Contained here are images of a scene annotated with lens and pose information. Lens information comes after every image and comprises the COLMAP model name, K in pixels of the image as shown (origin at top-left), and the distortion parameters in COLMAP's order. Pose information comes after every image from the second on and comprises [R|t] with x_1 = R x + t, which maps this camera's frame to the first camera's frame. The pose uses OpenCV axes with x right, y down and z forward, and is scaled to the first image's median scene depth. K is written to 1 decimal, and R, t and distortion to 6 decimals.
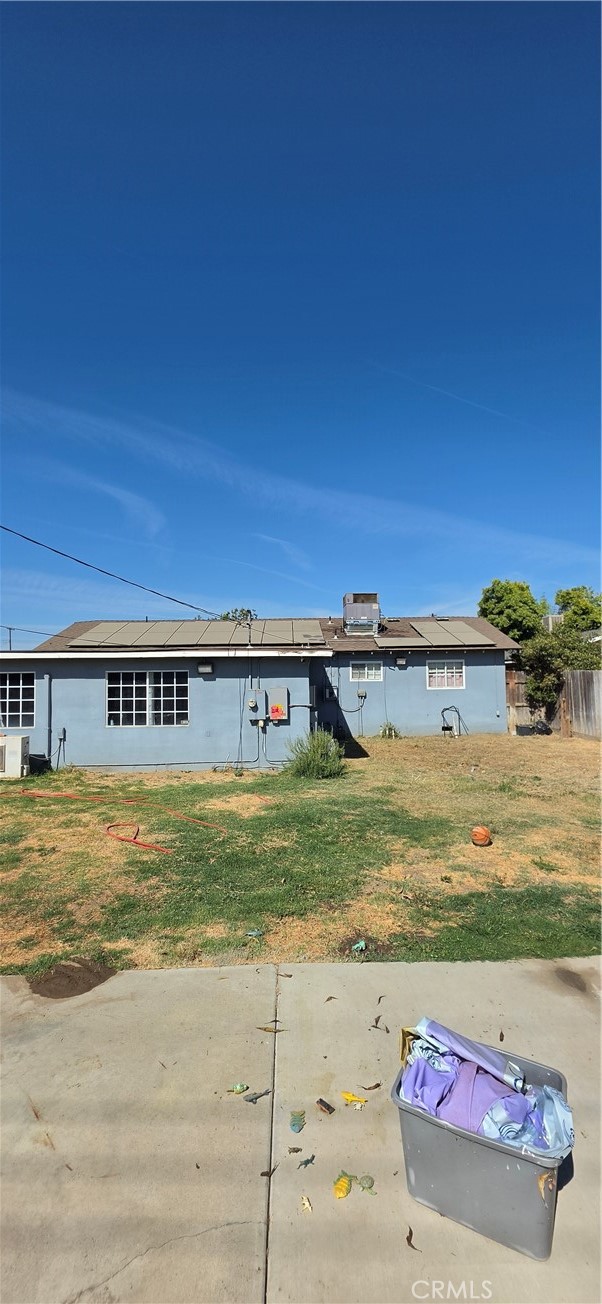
lens RADIAL K [[527.6, 0, 305.6], [0, 527.6, 652.6], [0, 0, 1]] dist [-0.001132, -0.000075]
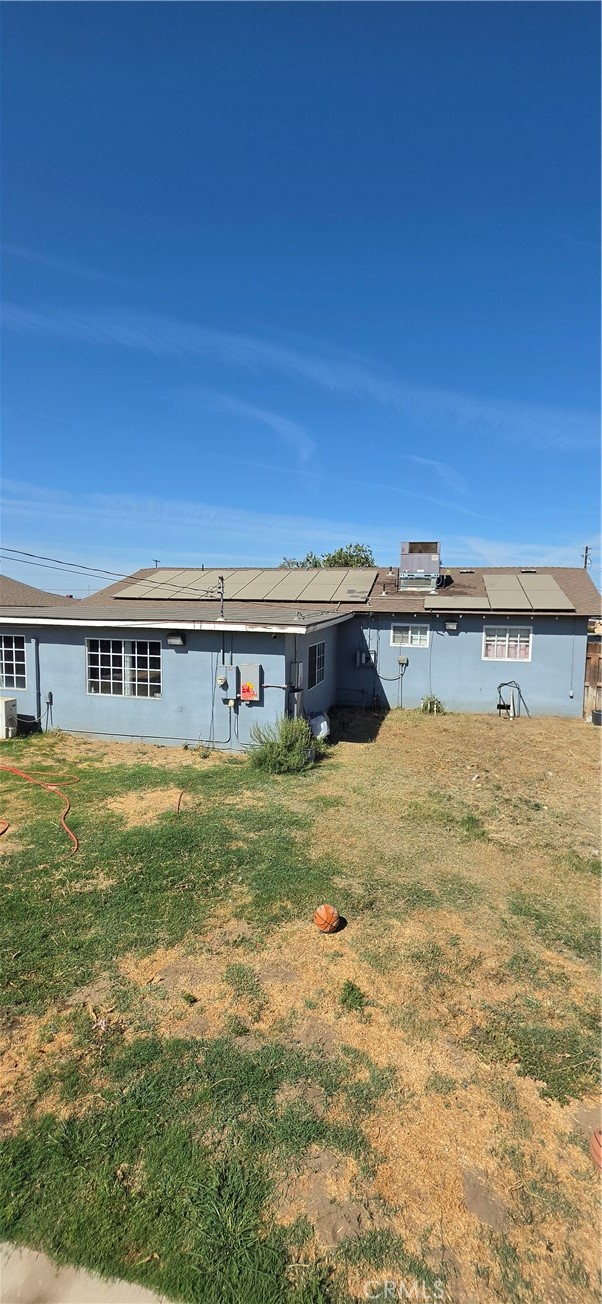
lens RADIAL K [[525.5, 0, 309.4], [0, 525.5, 658.2], [0, 0, 1]] dist [-0.000108, 0.000442]
pose [[0.962905, 0.056718, -0.263811, 0.276190], [-0.018097, 0.989032, 0.146585, -0.076637], [0.269232, -0.136374, 0.953371, 0.180508]]
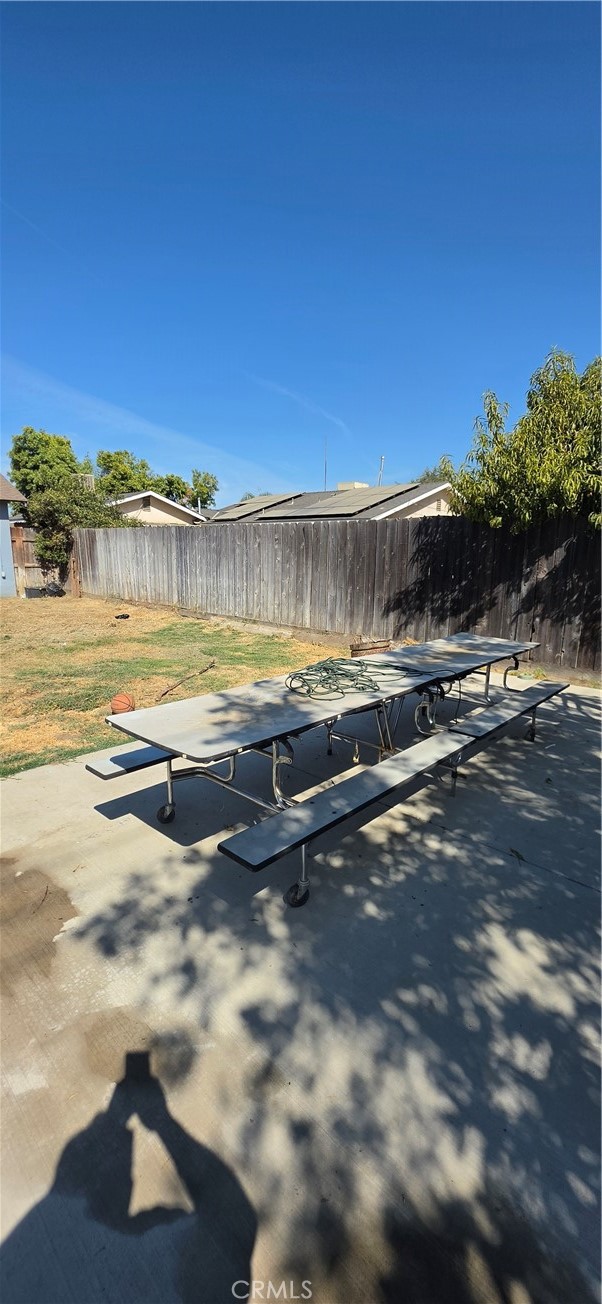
lens RADIAL K [[525.5, 0, 309.4], [0, 525.5, 658.2], [0, 0, 1]] dist [-0.000108, 0.000442]
pose [[0.719065, -0.112043, 0.685851, 0.164959], [-0.062107, 0.972608, 0.224003, 0.031174], [-0.692162, -0.203668, 0.692409, -0.008382]]
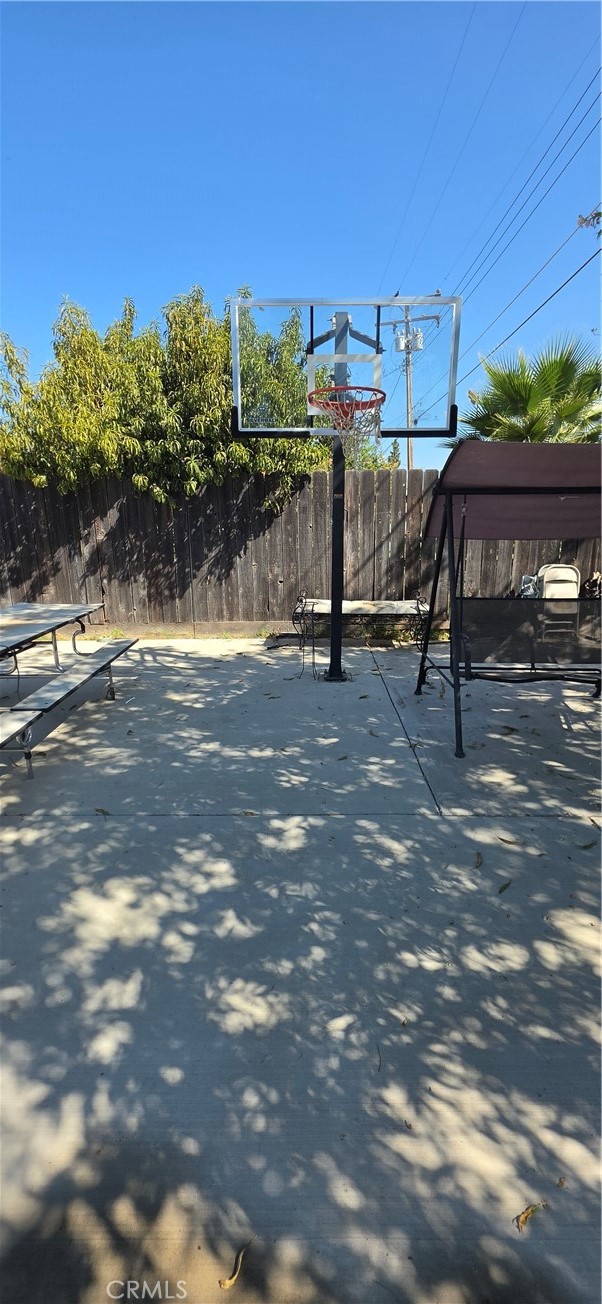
lens RADIAL K [[525.5, 0, 309.4], [0, 525.5, 658.2], [0, 0, 1]] dist [-0.000108, 0.000442]
pose [[0.050406, -0.241140, 0.969180, 0.168765], [-0.048787, 0.968661, 0.243548, 0.032172], [-0.997536, -0.059560, 0.037062, -0.015453]]
